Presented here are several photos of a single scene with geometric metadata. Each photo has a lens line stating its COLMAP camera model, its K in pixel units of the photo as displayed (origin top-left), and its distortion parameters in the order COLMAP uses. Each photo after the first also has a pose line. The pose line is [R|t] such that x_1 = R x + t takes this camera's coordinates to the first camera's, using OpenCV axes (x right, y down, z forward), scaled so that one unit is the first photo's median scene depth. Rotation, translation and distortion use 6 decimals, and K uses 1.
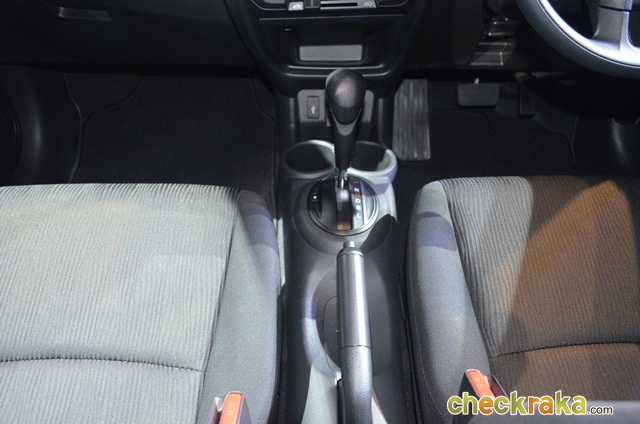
lens RADIAL K [[503.4, 0, 321.2], [0, 503.4, 210.6], [0, 0, 1]] dist [-0.011983, -0.005161]
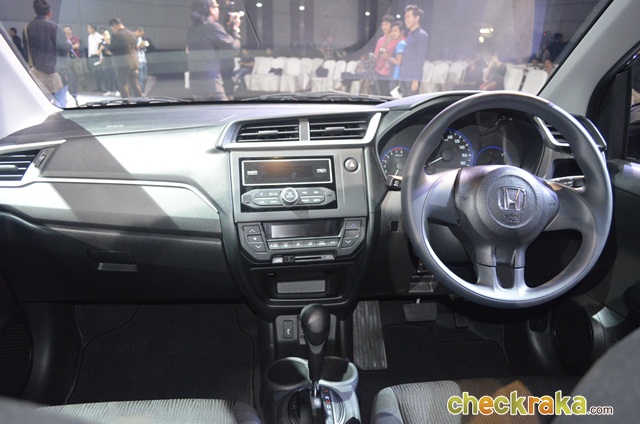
lens RADIAL K [[503.4, 0, 323.2], [0, 503.4, 211.3], [0, 0, 1]] dist [-0.011983, -0.005161]
pose [[0.996445, -0.017333, 0.082438, -0.030688], [0.048483, 0.918279, -0.392954, 0.021557], [-0.068890, 0.395554, 0.915855, -0.292962]]
